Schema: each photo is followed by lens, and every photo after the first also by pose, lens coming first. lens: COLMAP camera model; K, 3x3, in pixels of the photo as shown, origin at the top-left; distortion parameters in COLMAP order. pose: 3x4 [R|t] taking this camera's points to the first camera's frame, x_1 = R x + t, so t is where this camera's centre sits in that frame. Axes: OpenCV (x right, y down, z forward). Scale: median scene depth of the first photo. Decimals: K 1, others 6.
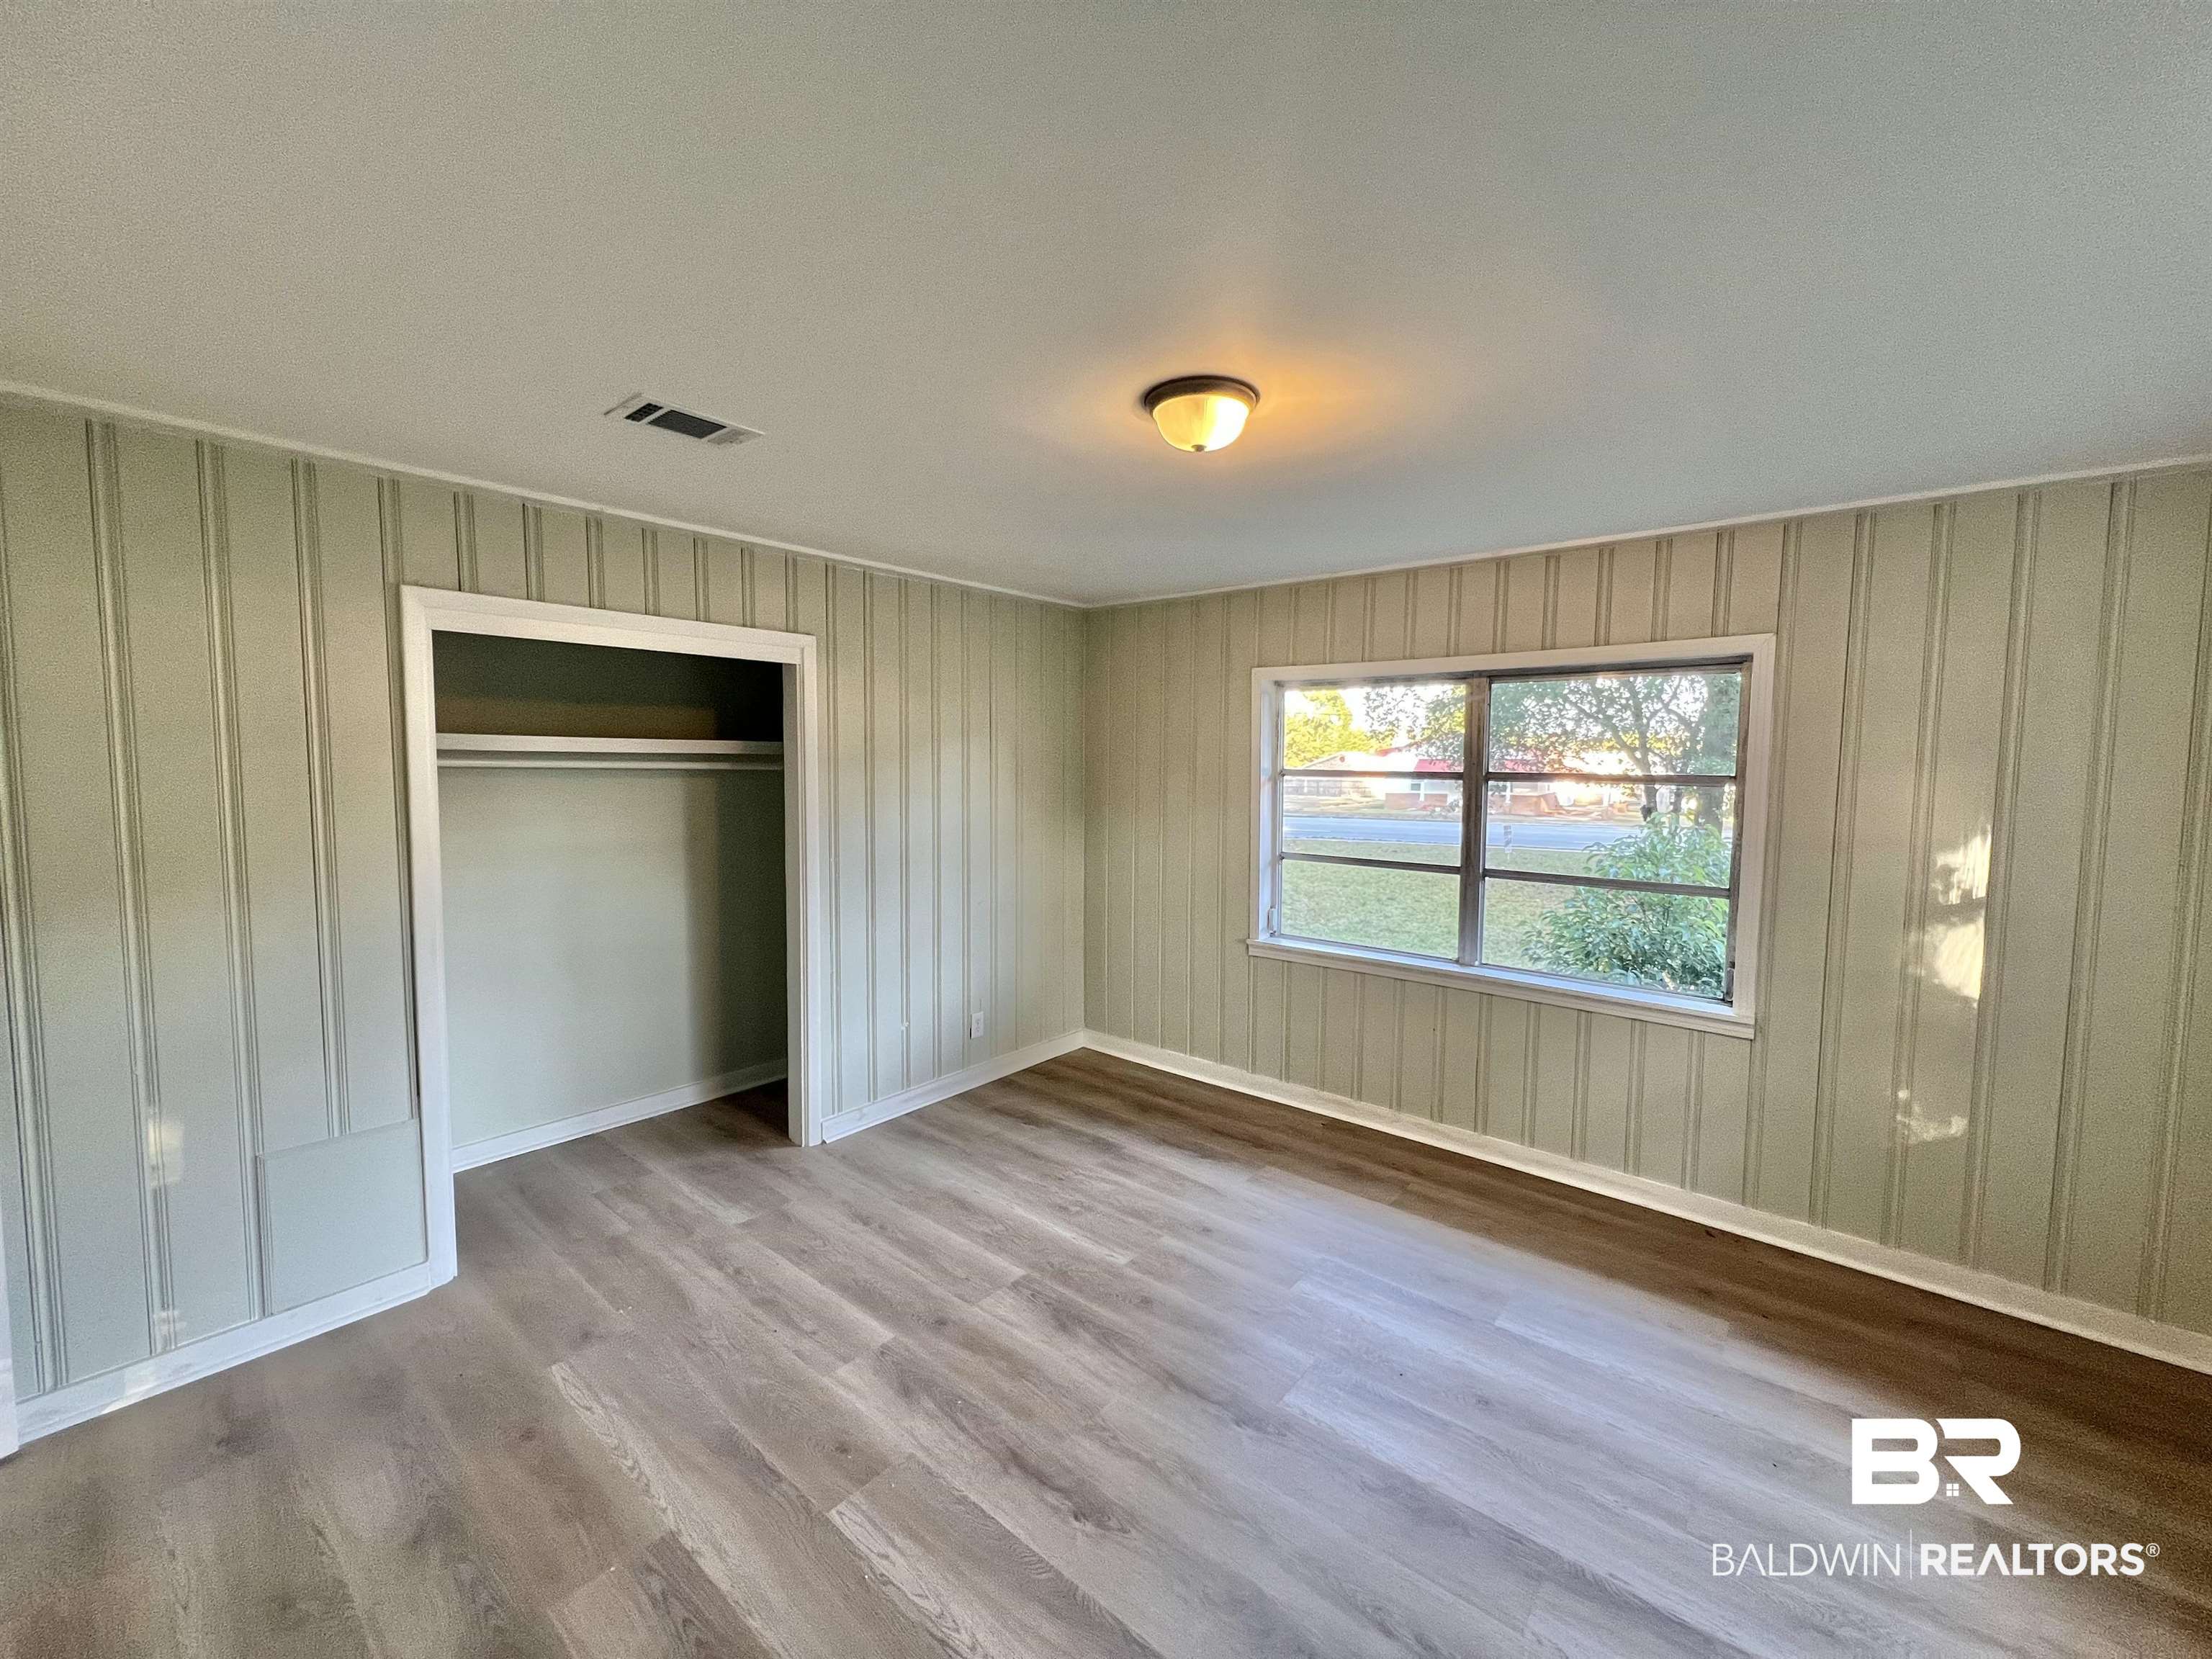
lens RADIAL K [[884.4, 0, 1102.2], [0, 884.4, 822.7], [0, 0, 1]] dist [-0.002022, 0.000636]
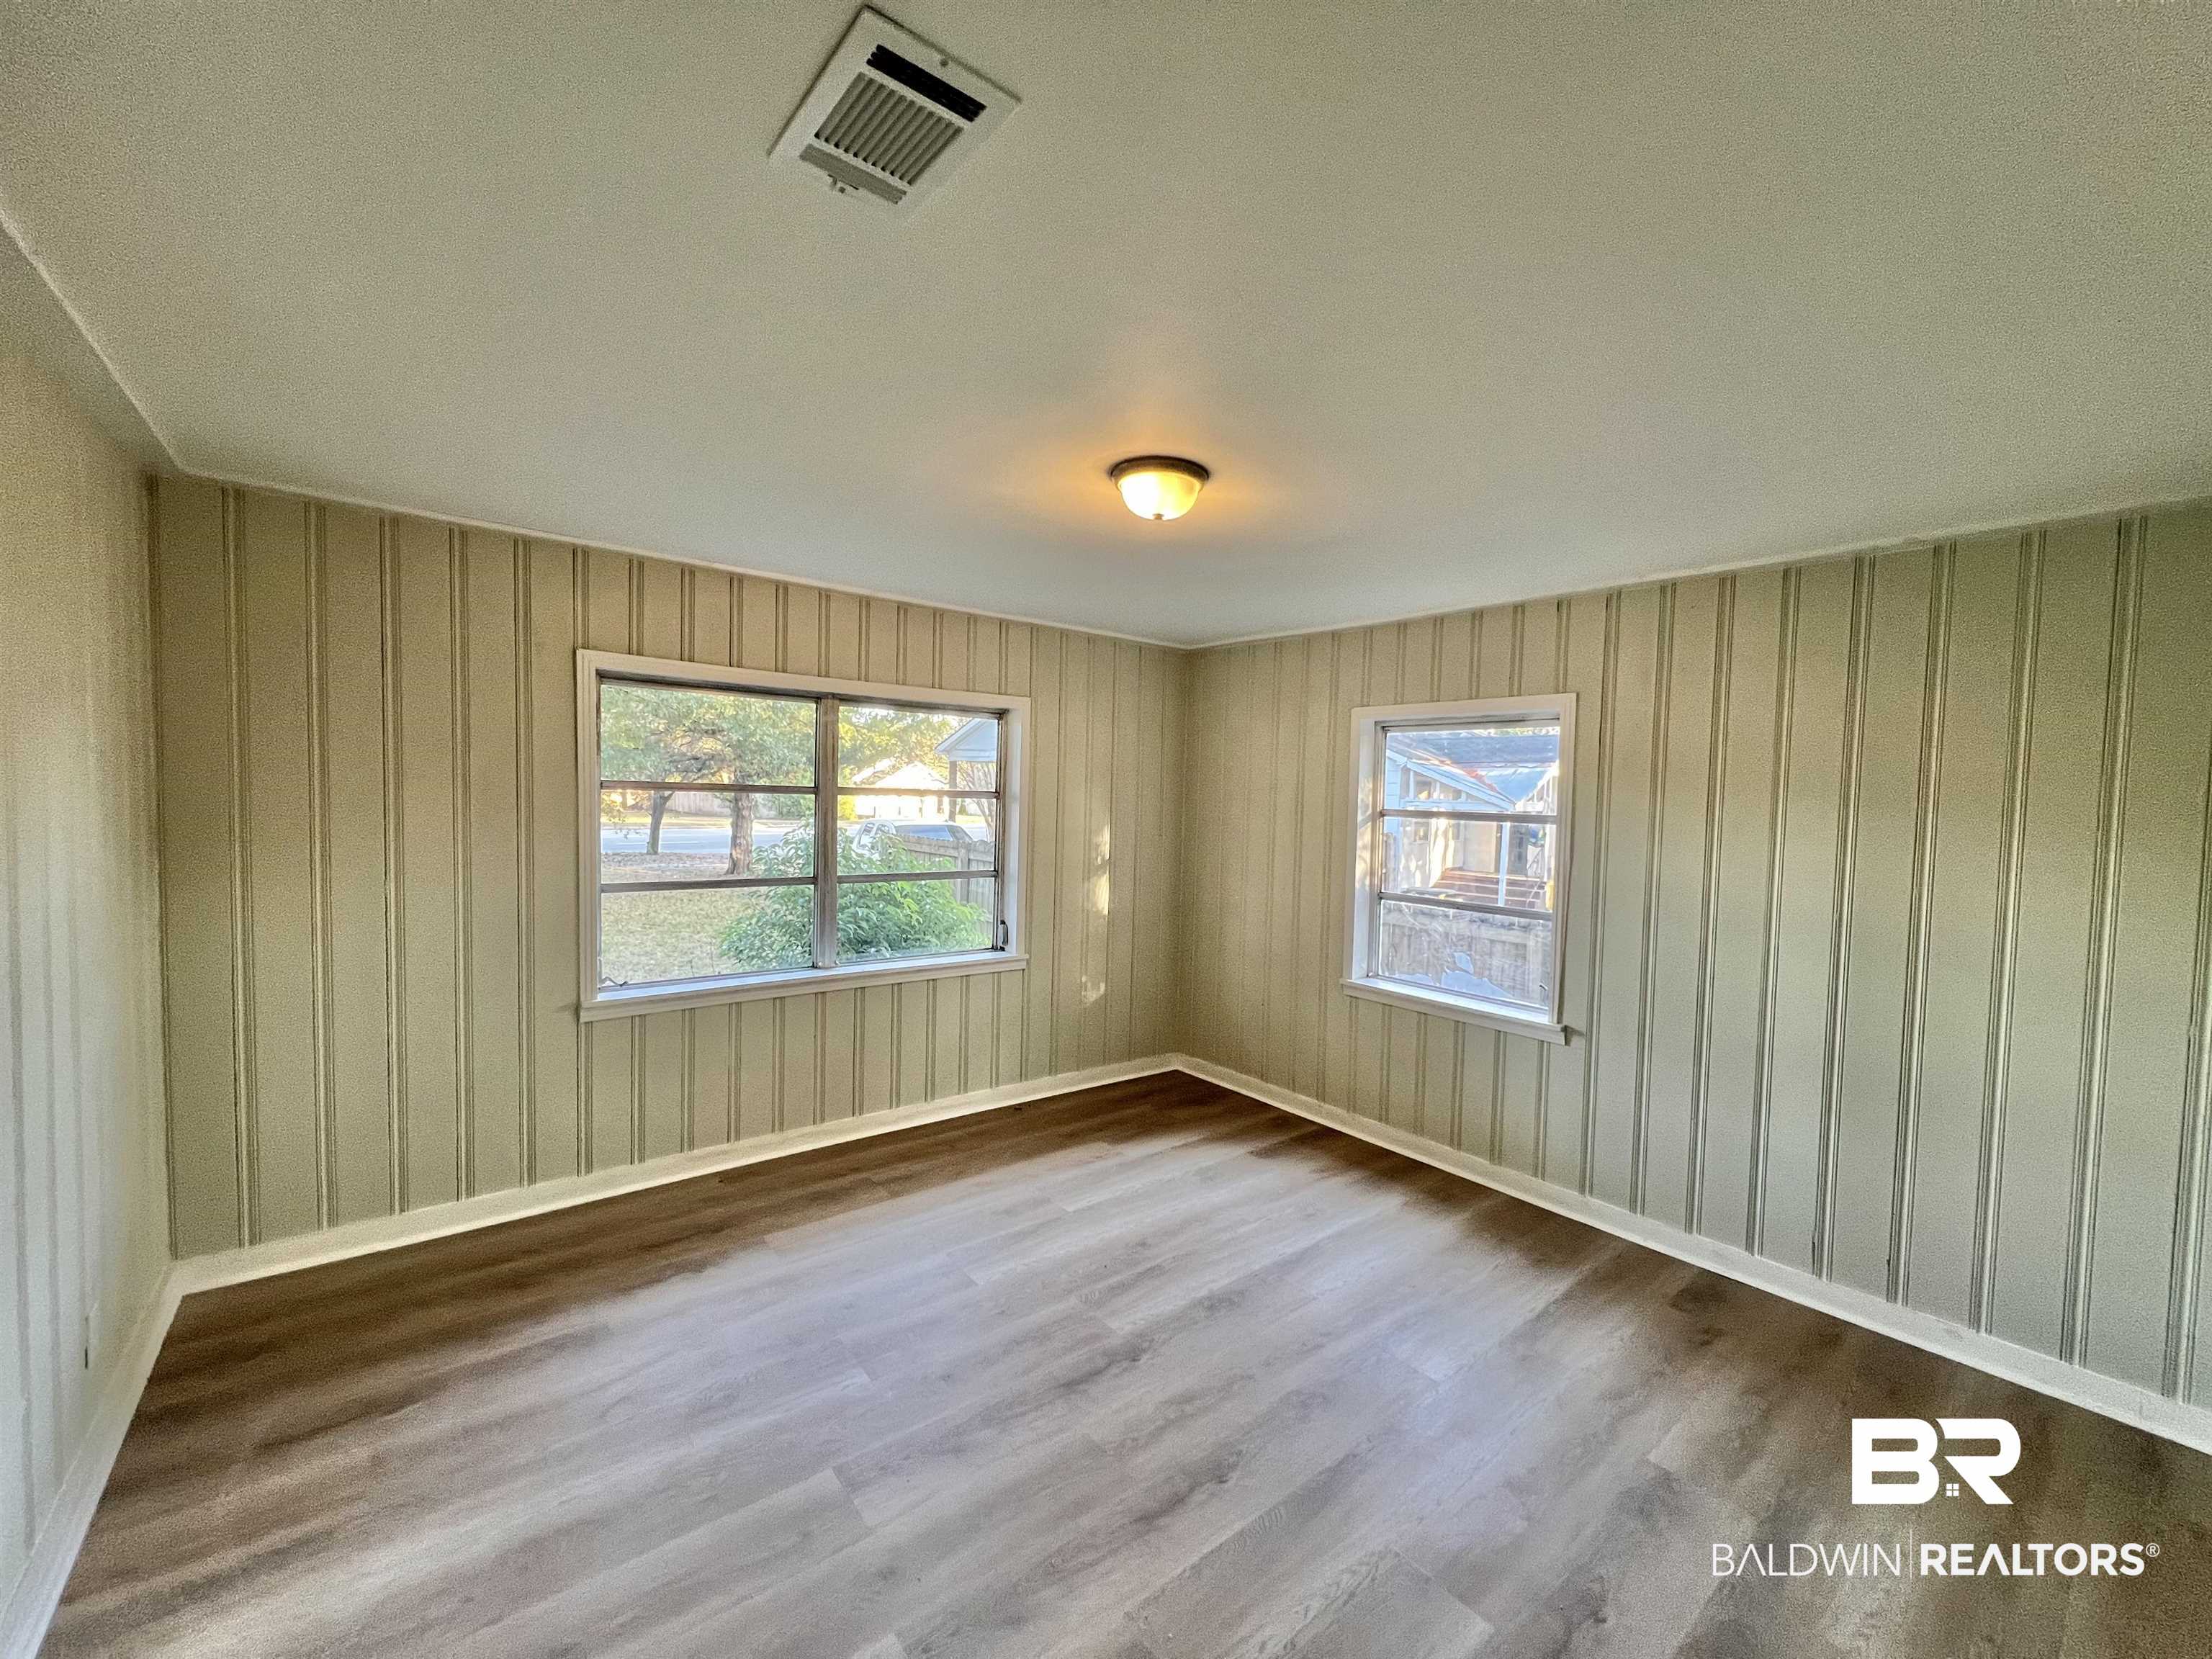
lens RADIAL K [[884.4, 0, 1102.2], [0, 884.4, 822.7], [0, 0, 1]] dist [-0.002022, 0.000636]
pose [[0.203257, -0.041089, 0.978263, -0.656772], [0.037987, 0.998698, 0.034054, -0.044023], [-0.978388, 0.030239, 0.204553, 0.537297]]
